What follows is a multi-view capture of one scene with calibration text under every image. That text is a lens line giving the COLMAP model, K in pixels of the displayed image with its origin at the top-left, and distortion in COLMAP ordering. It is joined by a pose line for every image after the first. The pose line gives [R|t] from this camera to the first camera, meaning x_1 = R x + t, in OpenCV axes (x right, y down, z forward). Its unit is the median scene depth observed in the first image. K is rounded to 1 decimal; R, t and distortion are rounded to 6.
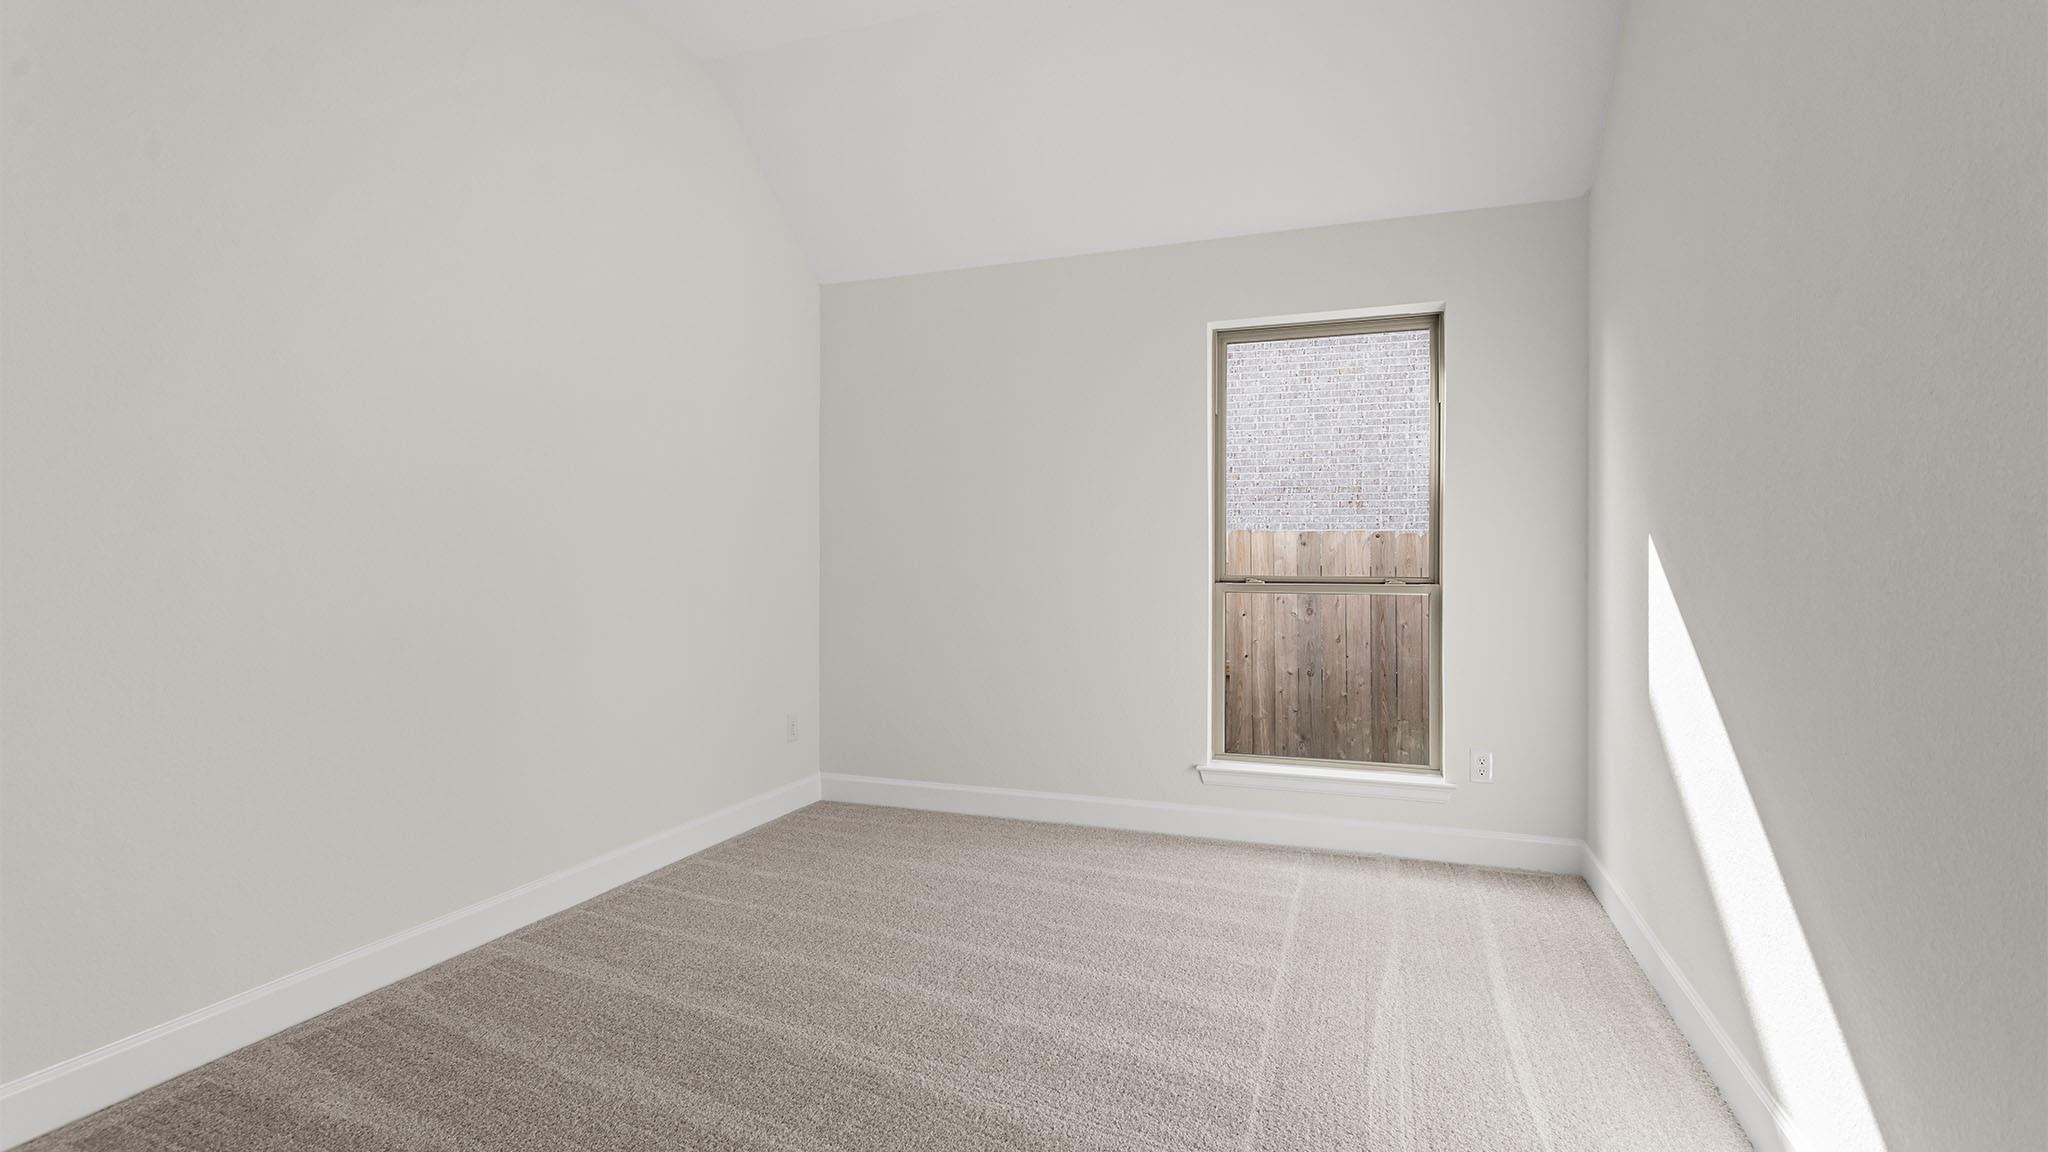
lens RADIAL K [[956.0, 0, 1021.0], [0, 956.0, 573.4], [0, 0, 1]] dist [-0.000317, 0.000255]
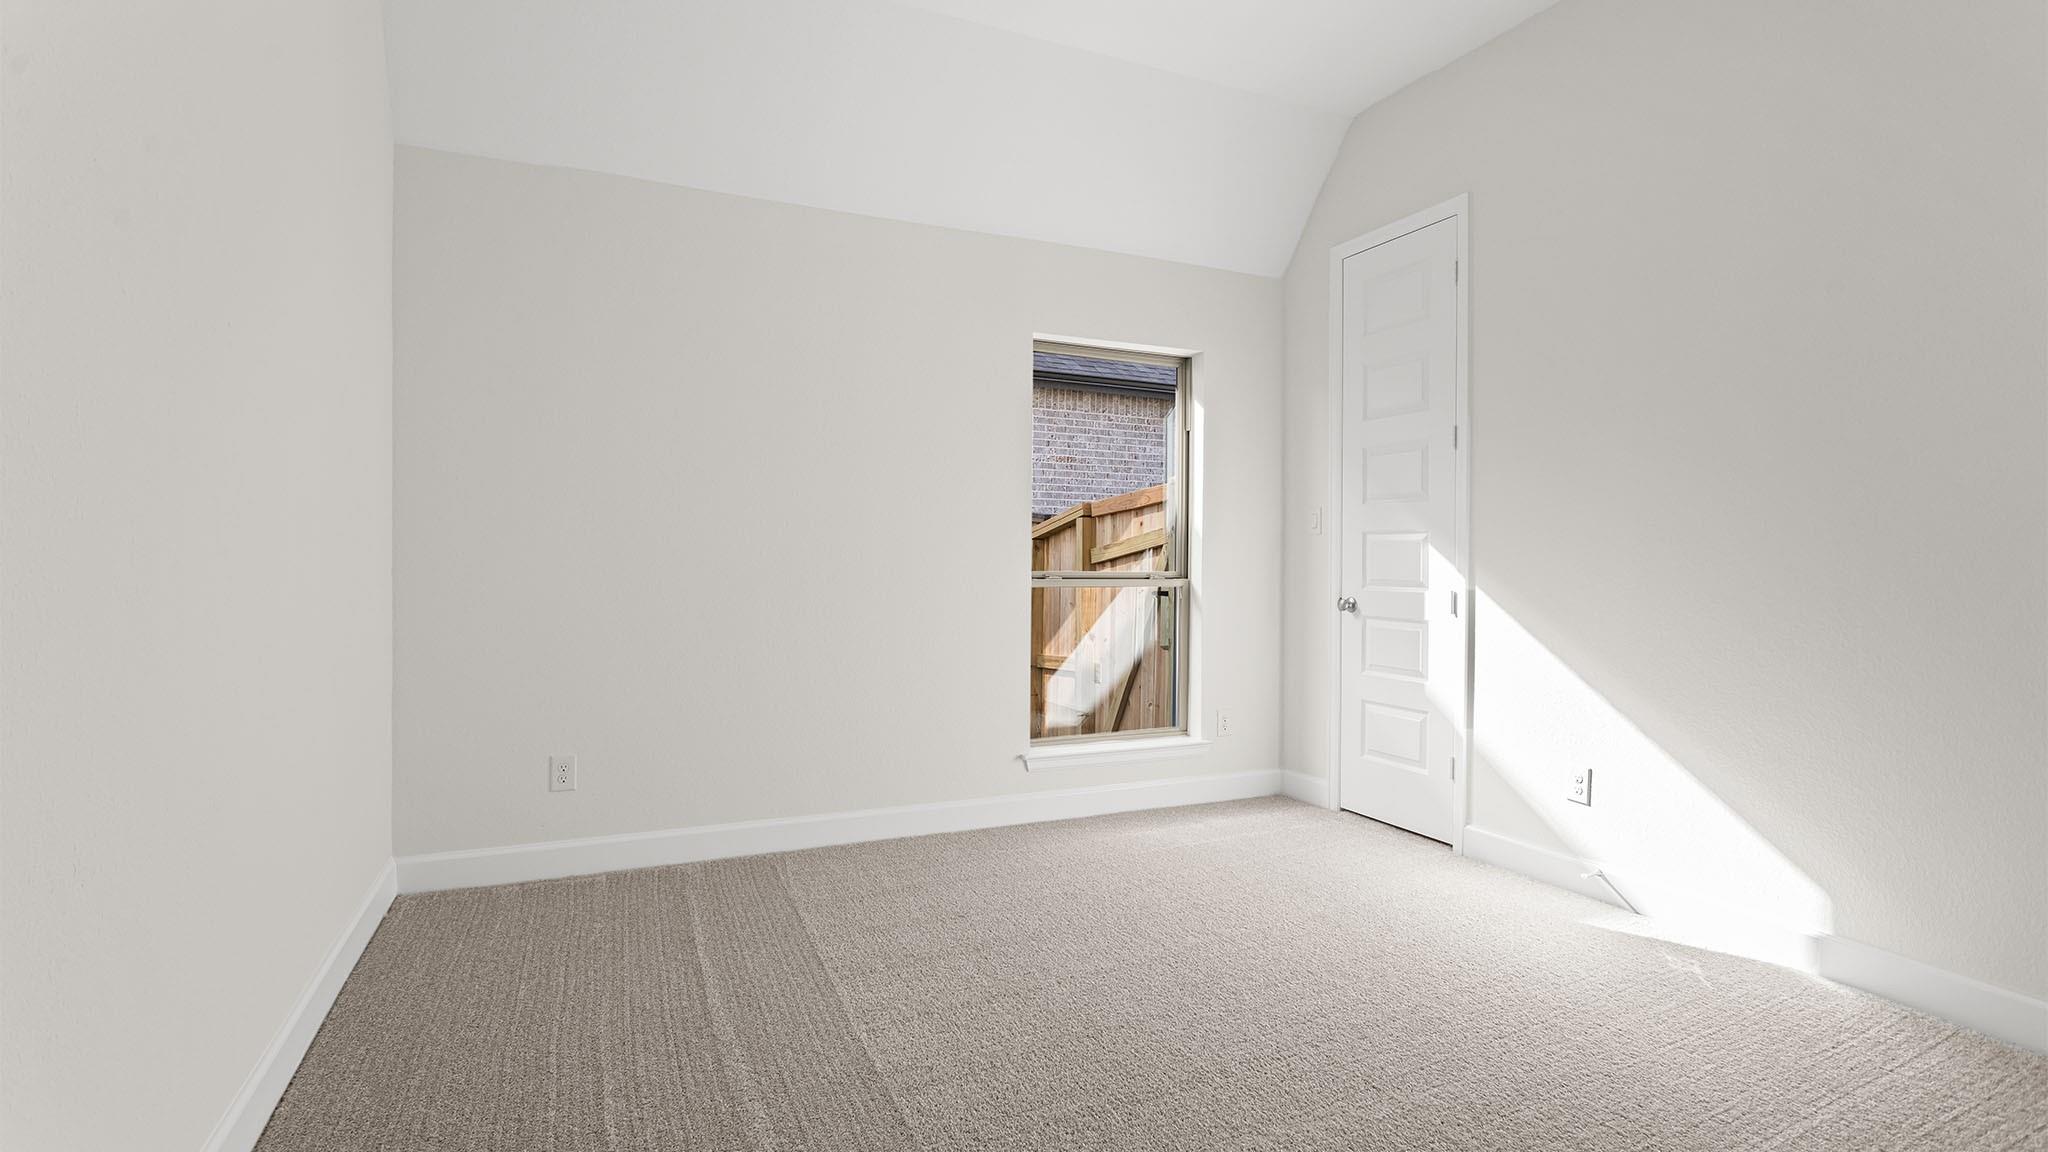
lens RADIAL K [[956.0, 0, 1021.0], [0, 956.0, 573.4], [0, 0, 1]] dist [-0.000317, 0.000255]
pose [[0.687291, 0.006683, 0.726352, -0.610178], [-0.005644, 0.999977, -0.003860, 0.009843], [-0.726360, -0.001447, 0.687313, 0.315908]]
